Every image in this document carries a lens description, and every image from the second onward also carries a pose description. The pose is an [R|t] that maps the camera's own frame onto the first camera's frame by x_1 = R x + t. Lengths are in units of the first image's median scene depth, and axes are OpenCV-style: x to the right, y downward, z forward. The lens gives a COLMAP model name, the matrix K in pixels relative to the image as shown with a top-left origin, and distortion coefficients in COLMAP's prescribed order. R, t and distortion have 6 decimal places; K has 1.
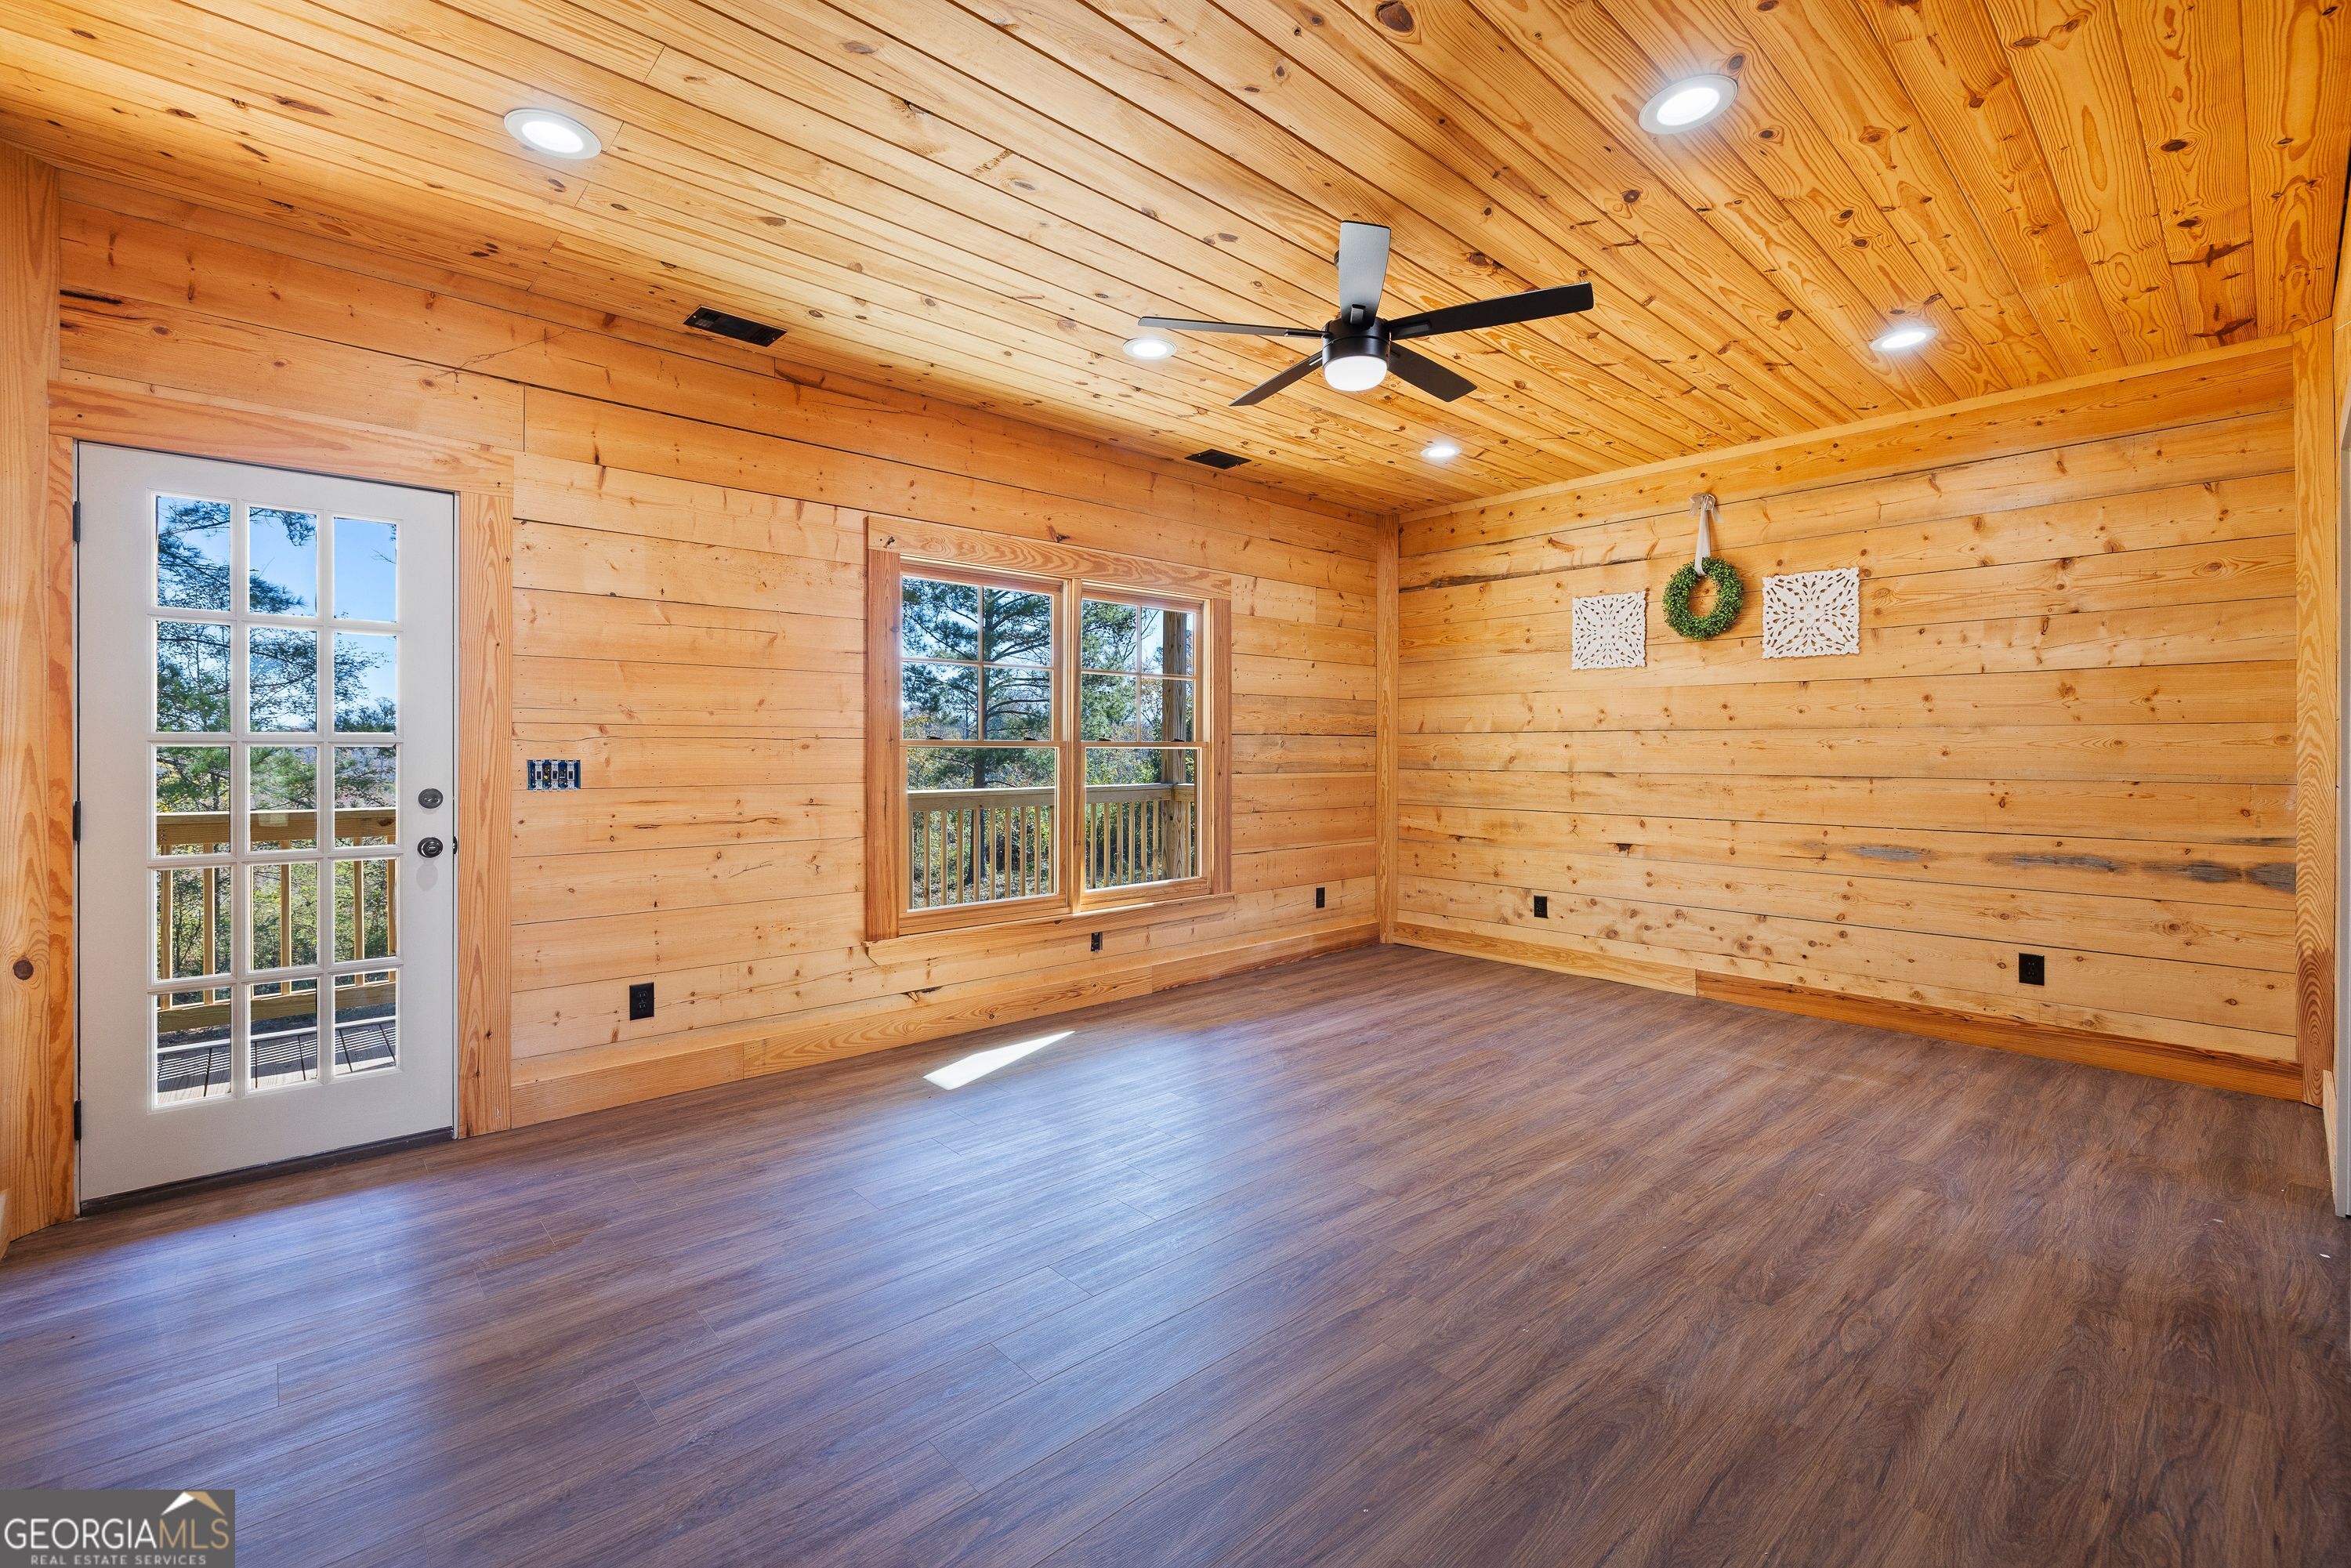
lens RADIAL K [[998.4, 0, 1167.4], [0, 998.4, 763.4], [0, 0, 1]] dist [-0.001127, -0.000449]
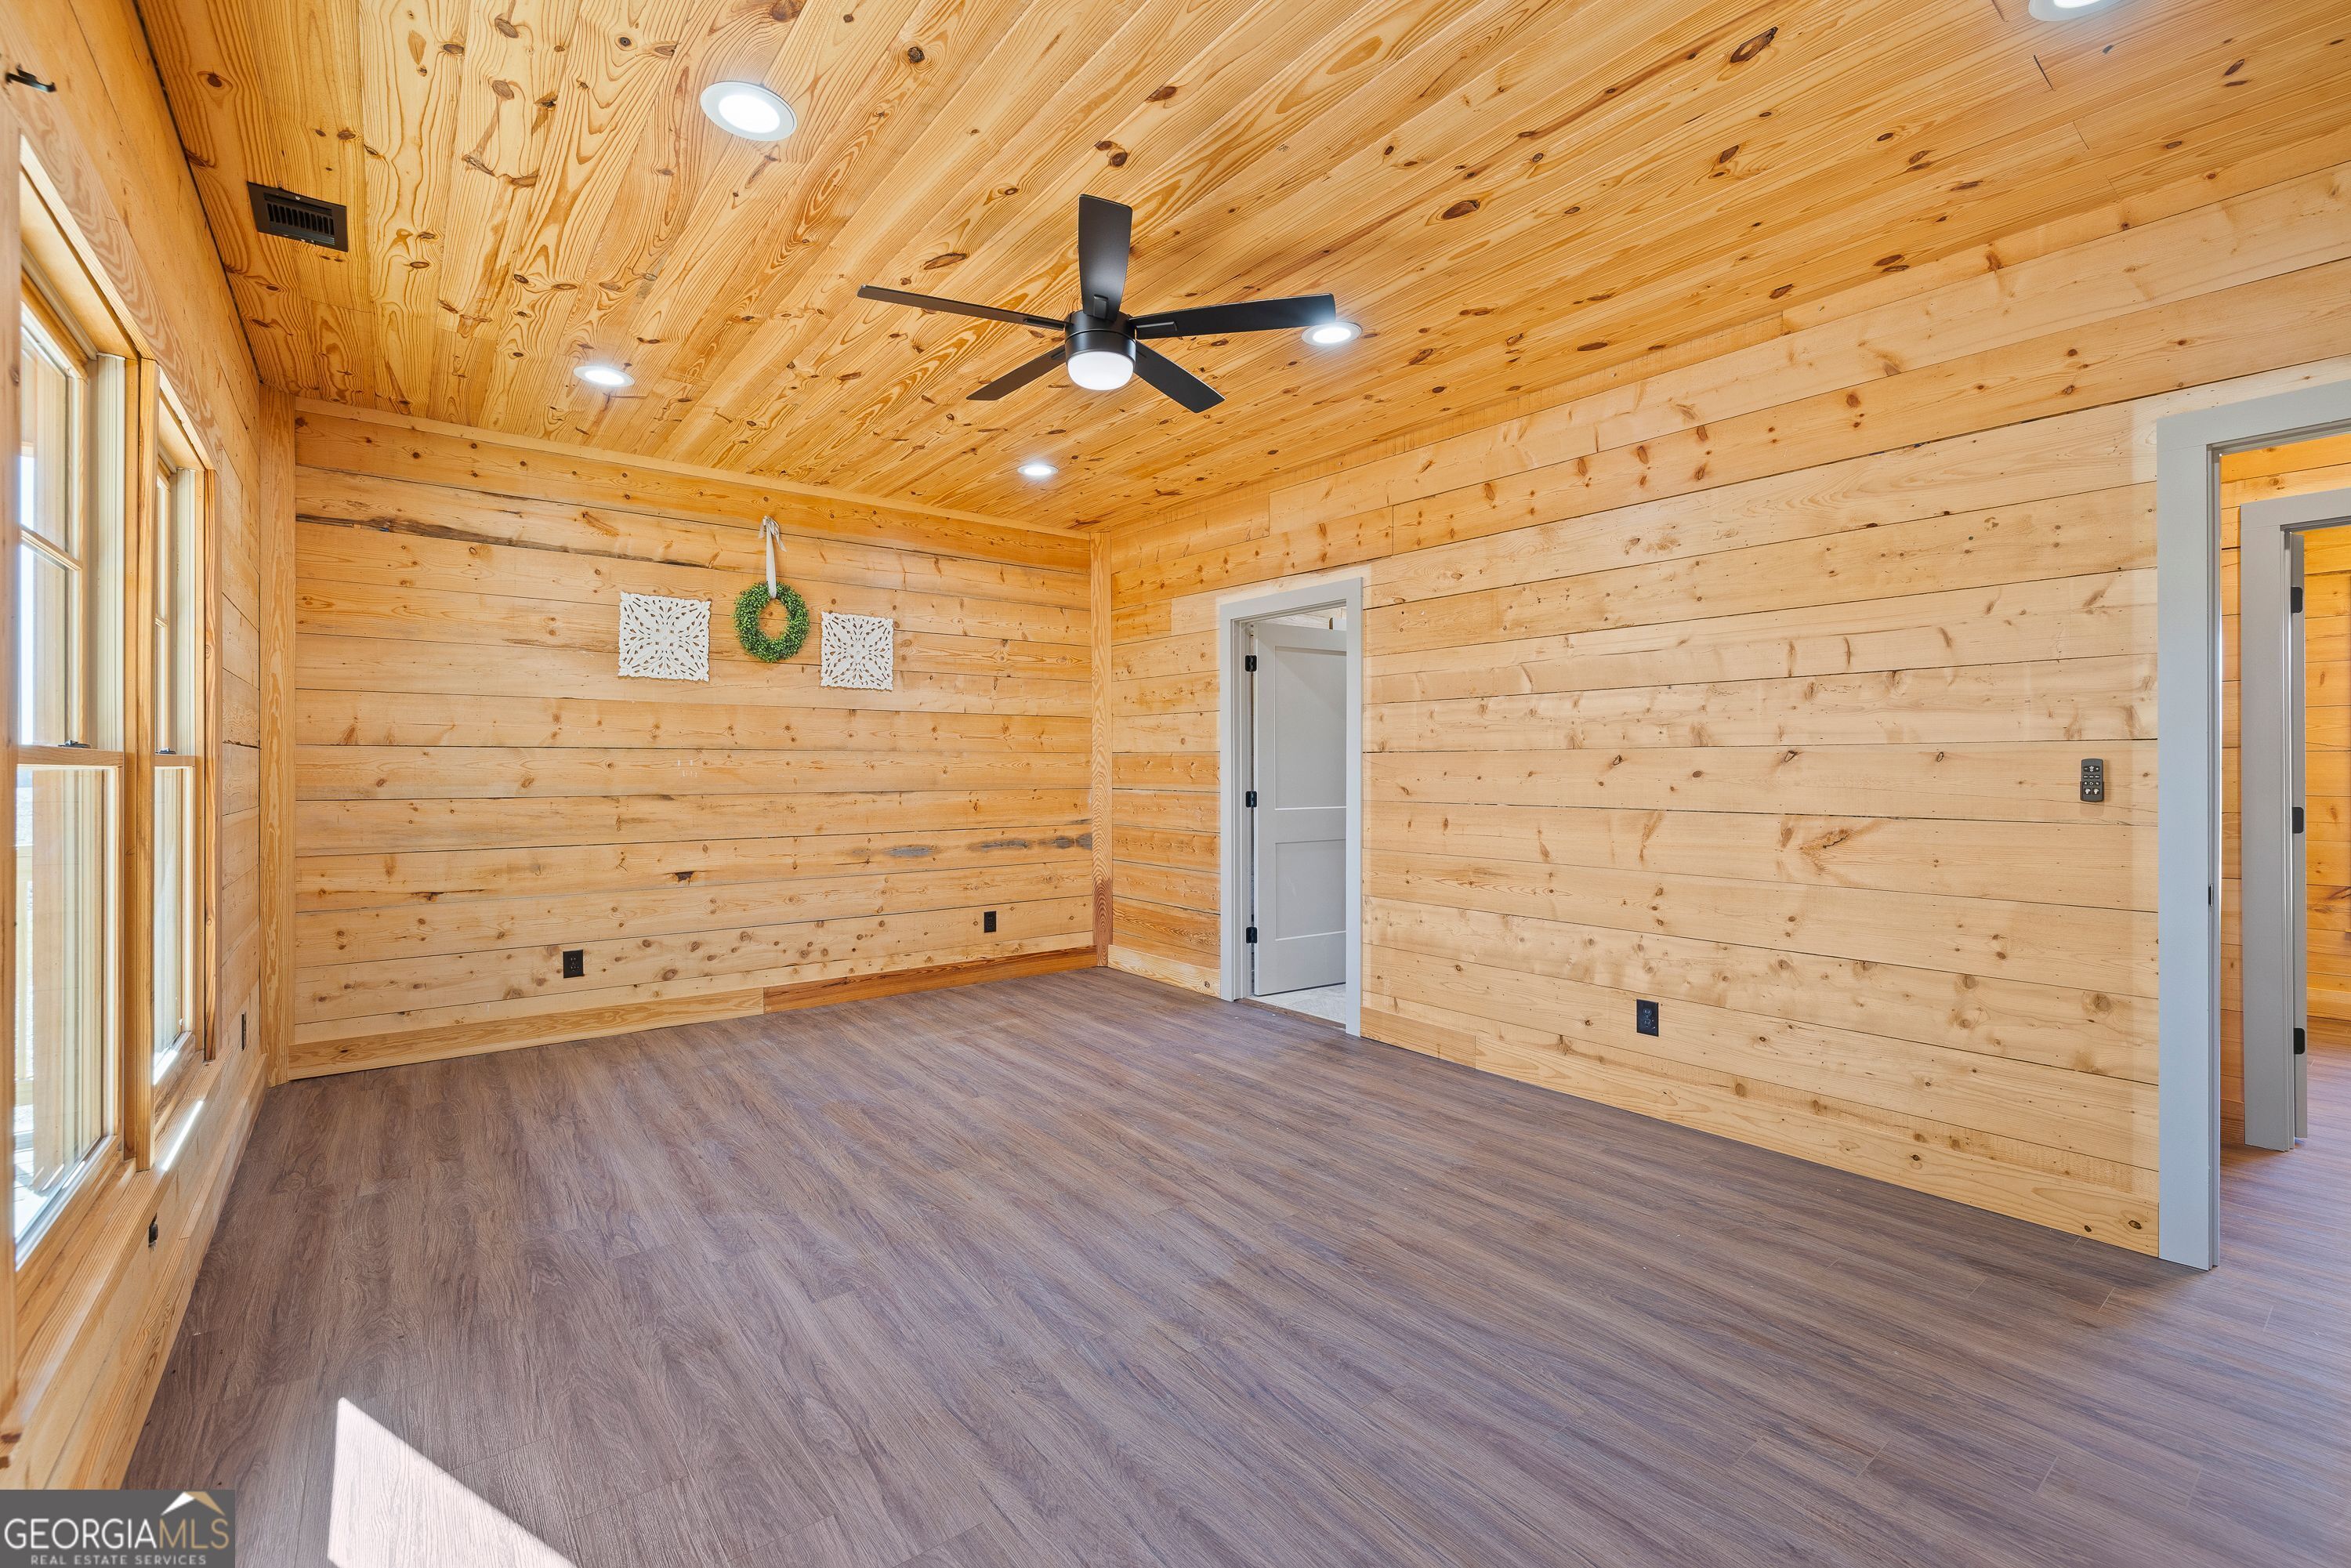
lens RADIAL K [[998.4, 0, 1167.4], [0, 998.4, 763.4], [0, 0, 1]] dist [-0.001127, -0.000449]
pose [[0.079299, 0.004717, 0.996840, -0.514307], [0.015069, 0.999869, -0.005930, -0.008588], [-0.996737, 0.015492, 0.079218, 0.593972]]
